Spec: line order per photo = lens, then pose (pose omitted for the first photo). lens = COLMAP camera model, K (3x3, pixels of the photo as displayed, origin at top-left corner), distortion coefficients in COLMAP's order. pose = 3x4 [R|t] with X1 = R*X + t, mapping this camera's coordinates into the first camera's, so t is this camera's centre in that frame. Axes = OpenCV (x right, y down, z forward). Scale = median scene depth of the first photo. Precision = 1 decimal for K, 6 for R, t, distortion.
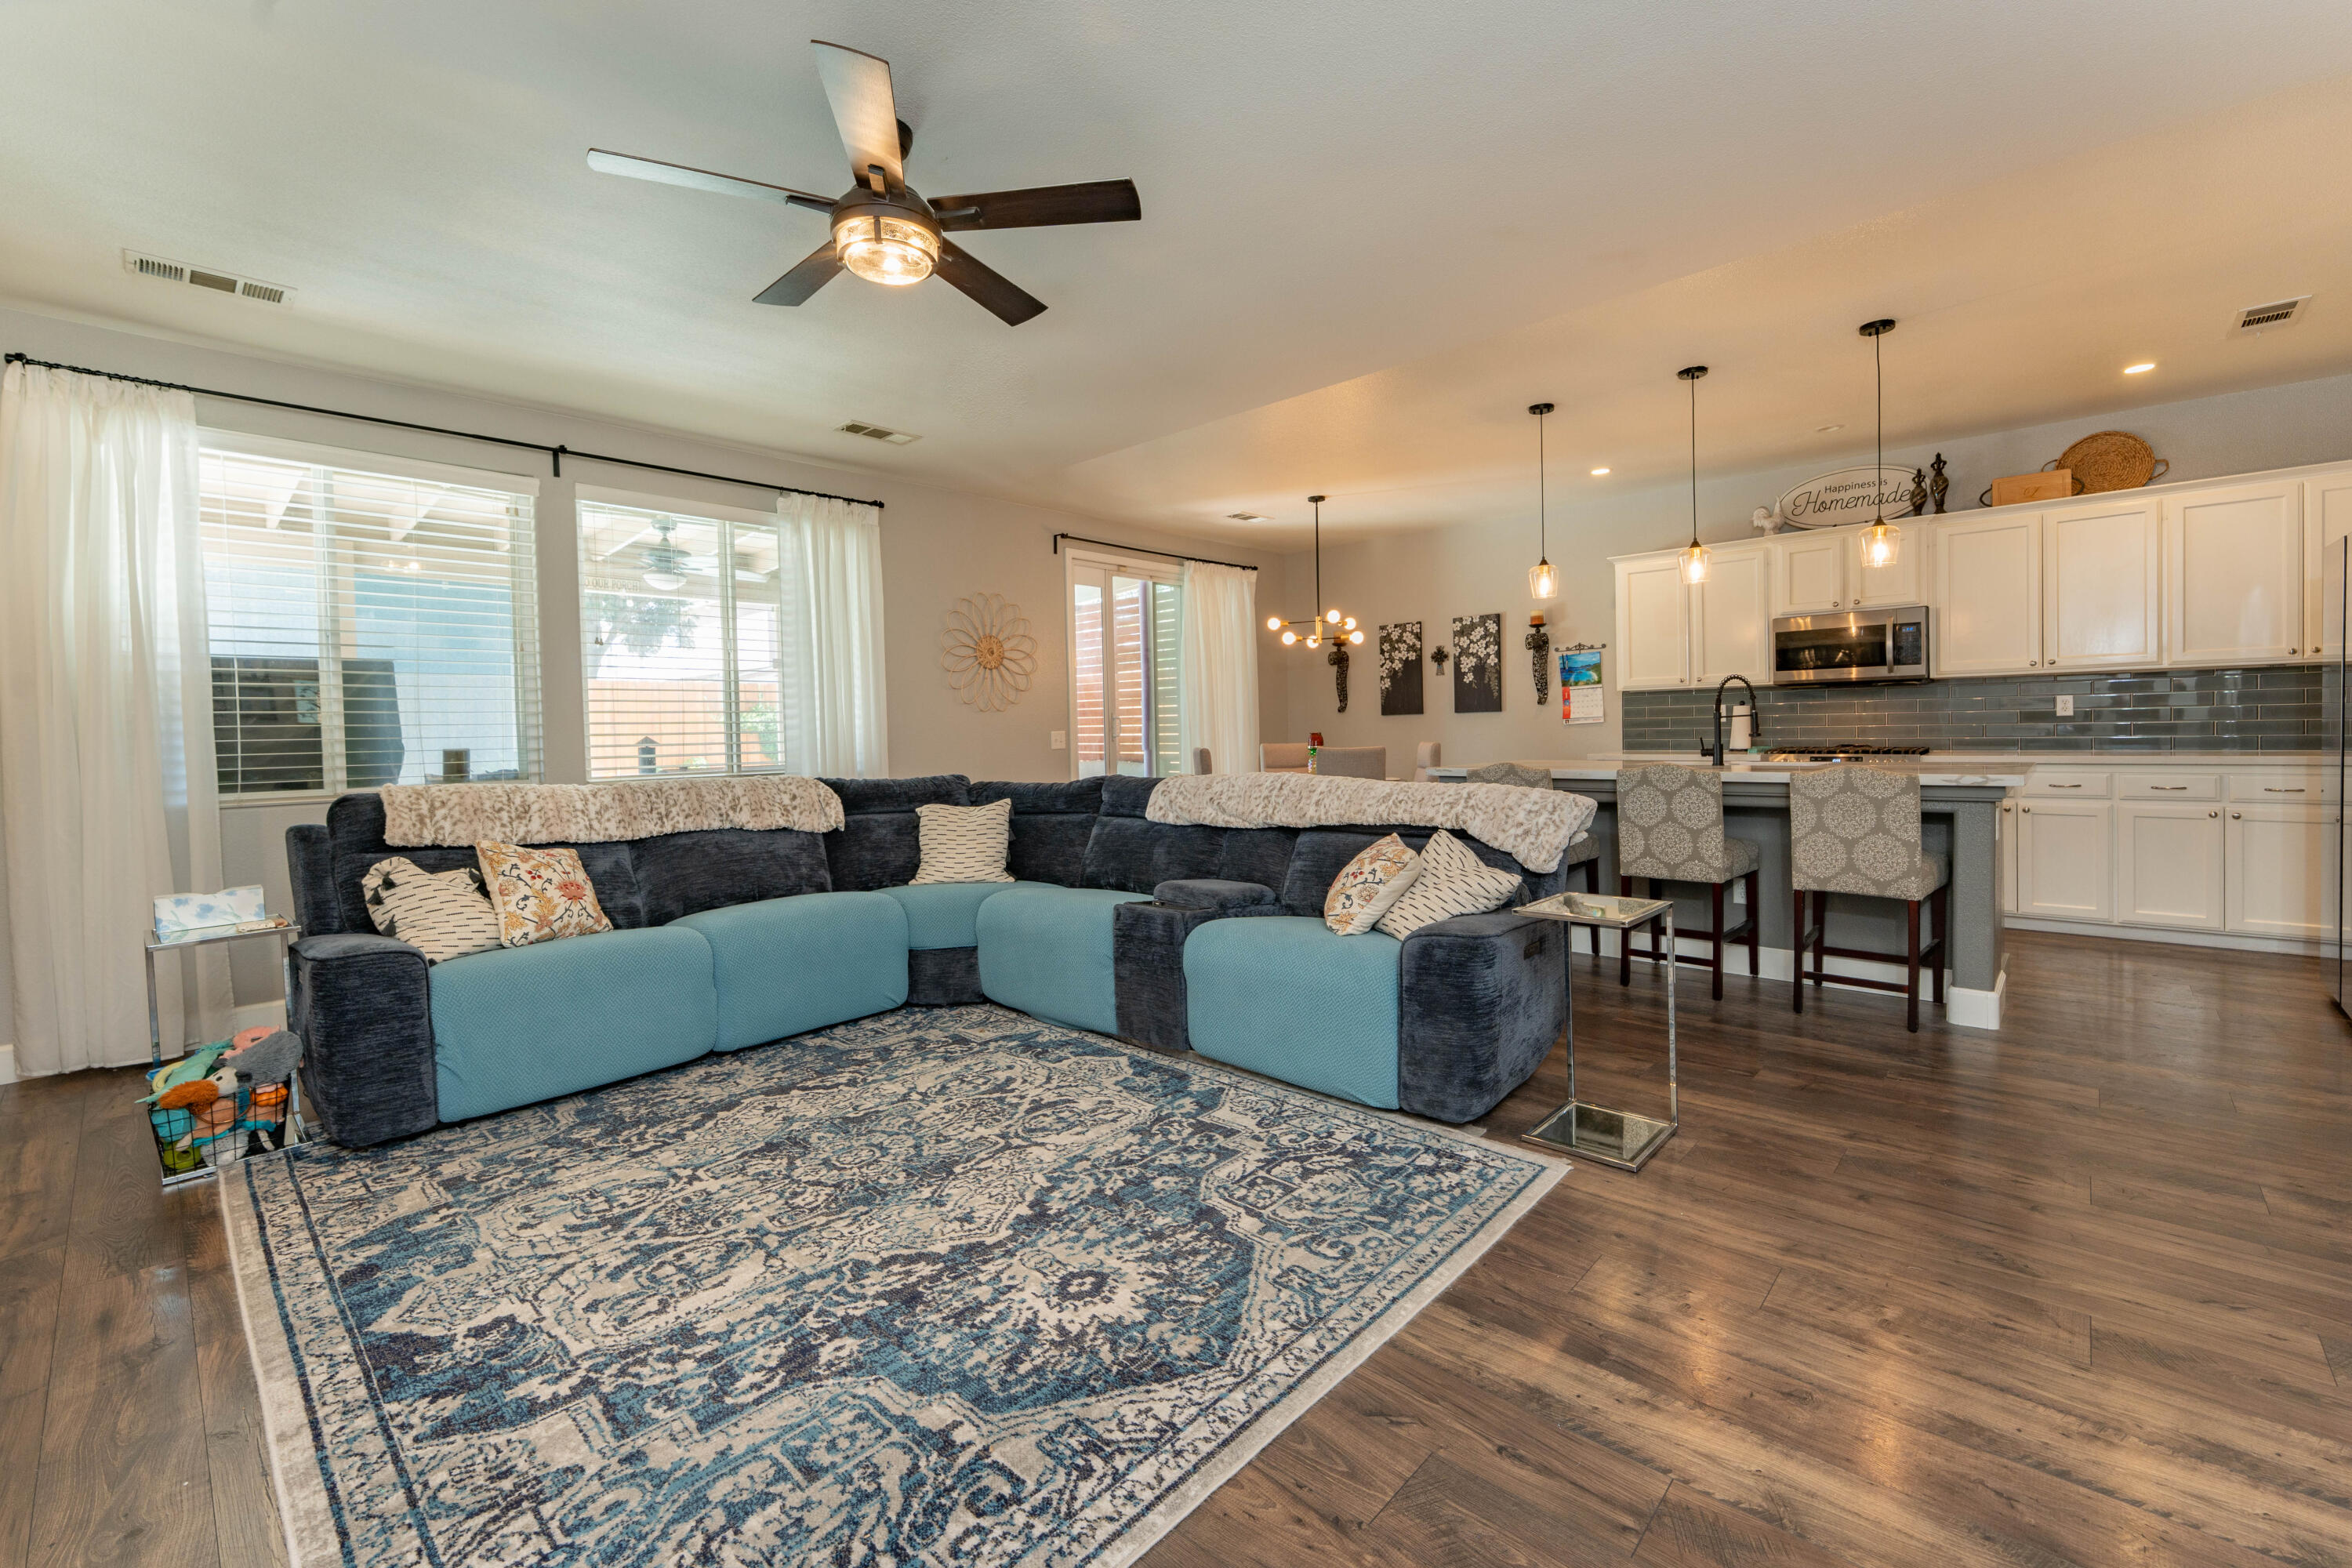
lens RADIAL K [[958.4, 0, 1164.1], [0, 958.4, 741.1], [0, 0, 1]] dist [0.002328, 0.000740]
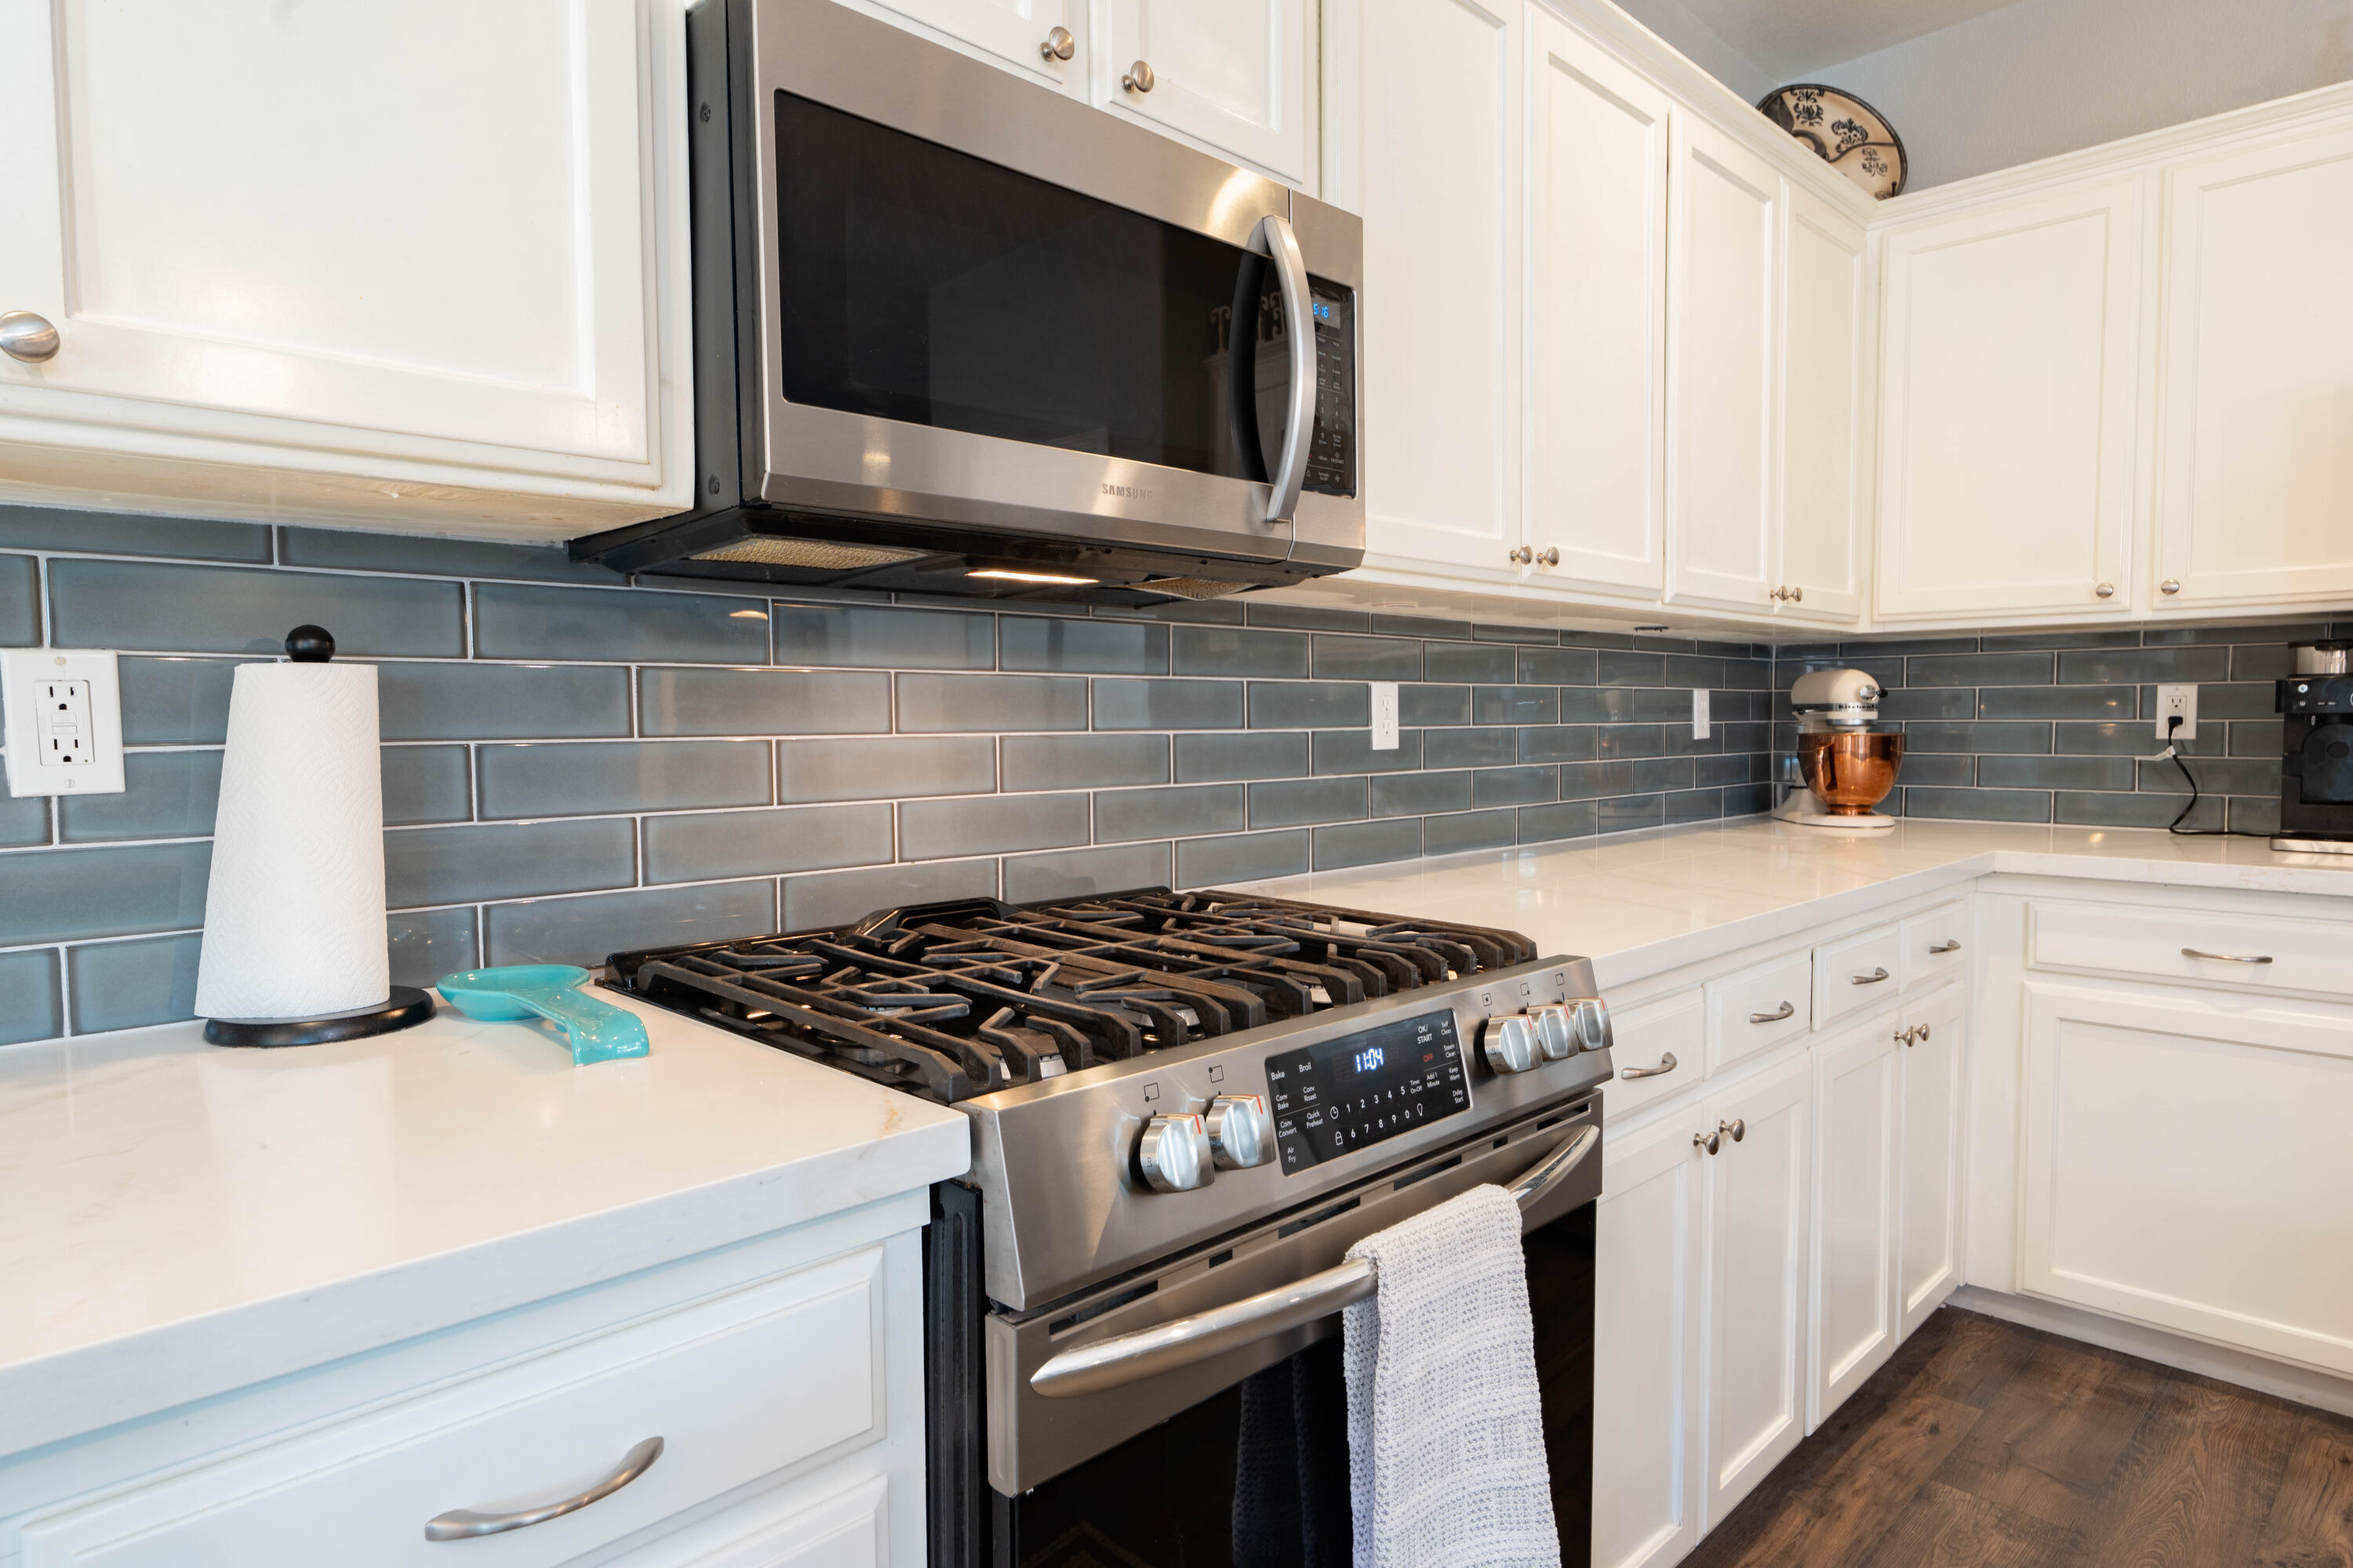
lens RADIAL K [[1330.6, 0, 1179.3], [0, 1330.6, 787.7], [0, 0, 1]] dist [0.006921, 0.000538]
pose [[0.021919, -0.031092, 0.999276, 0.773622], [0.019826, 0.999333, 0.030658, -0.043240], [-0.999563, 0.019139, 0.022521, 1.587753]]
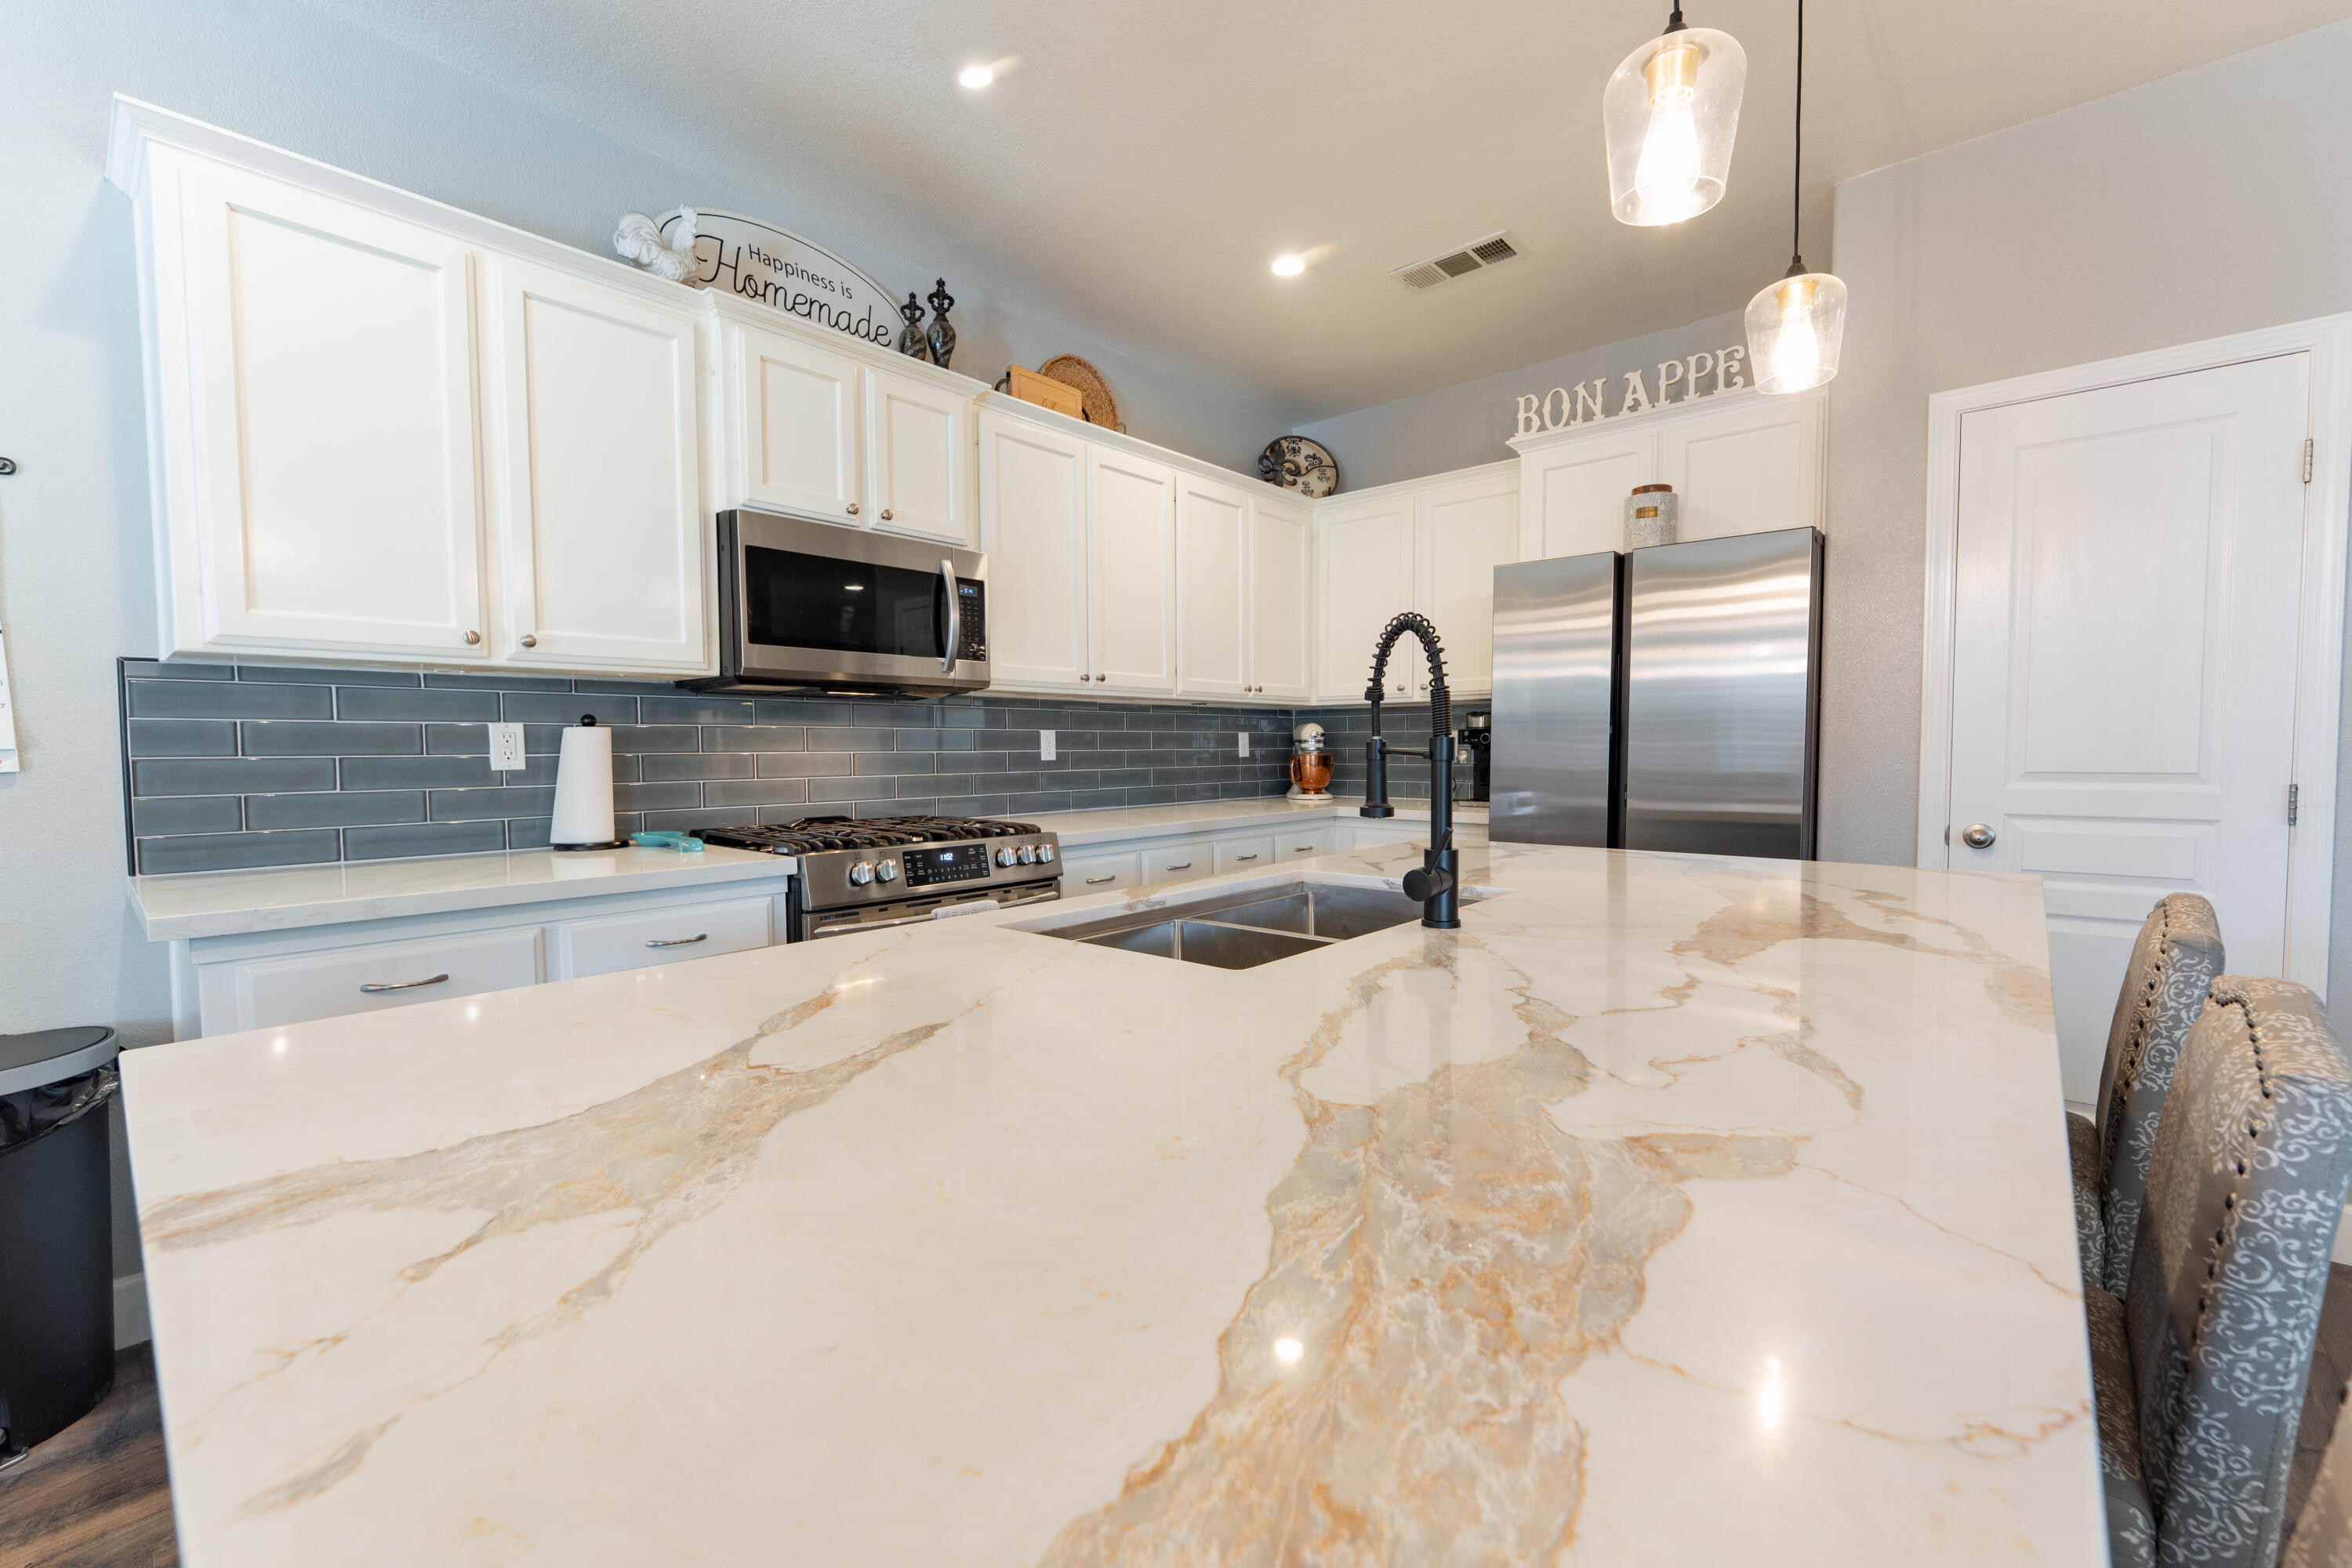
lens RADIAL K [[958.4, 0, 1168.6], [0, 958.4, 792.0], [0, 0, 1]] dist [0.002328, 0.000740]
pose [[-0.041543, -0.025709, 0.998806, 0.390654], [0.019860, 0.999450, 0.026552, -0.030790], [-0.998939, 0.020939, -0.041009, 1.418971]]
